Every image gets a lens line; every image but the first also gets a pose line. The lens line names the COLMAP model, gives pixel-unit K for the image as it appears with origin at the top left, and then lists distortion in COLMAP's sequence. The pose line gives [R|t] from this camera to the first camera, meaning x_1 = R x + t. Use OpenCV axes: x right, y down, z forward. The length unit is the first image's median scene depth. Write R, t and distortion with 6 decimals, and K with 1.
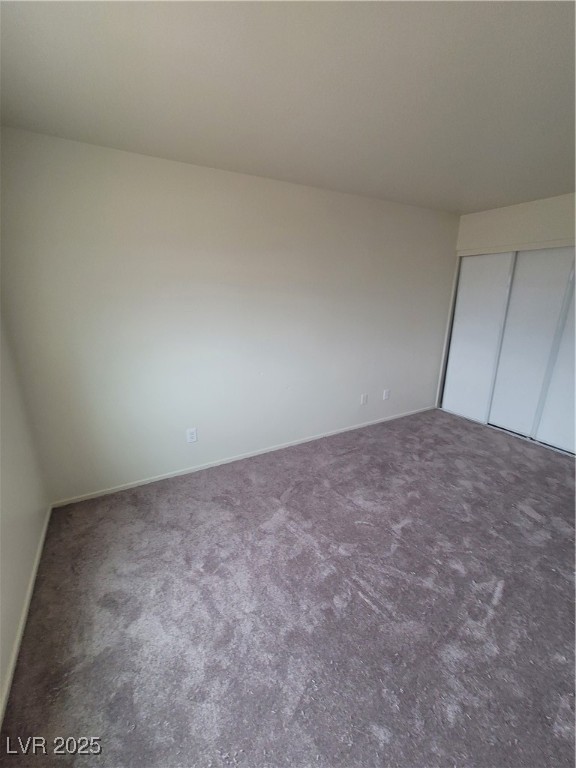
lens RADIAL K [[312.7, 0, 289.6], [0, 312.7, 384.8], [0, 0, 1]] dist [-0.003696, -0.000064]
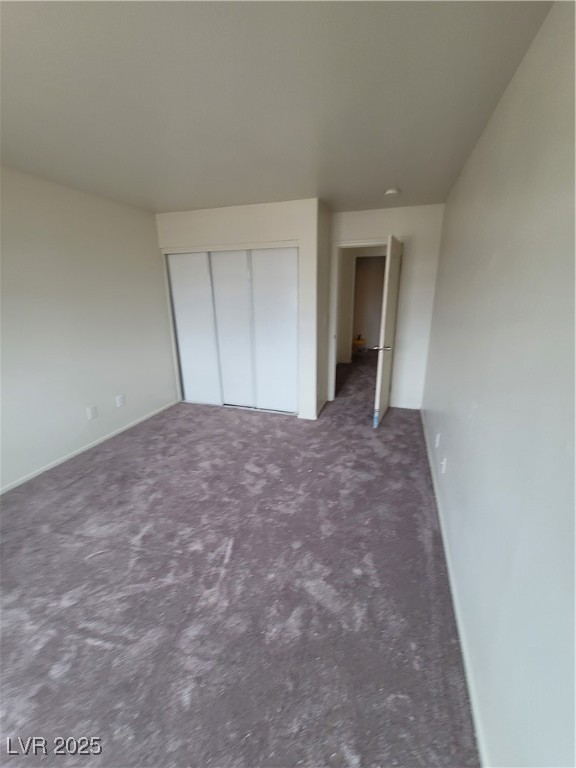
lens RADIAL K [[312.7, 0, 291.5], [0, 312.7, 382.7], [0, 0, 1]] dist [-0.003696, -0.000064]
pose [[0.736805, -0.203124, 0.644871, 0.179958], [0.205811, 0.975921, 0.072247, 0.029830], [-0.644018, 0.079489, 0.760869, -0.042382]]
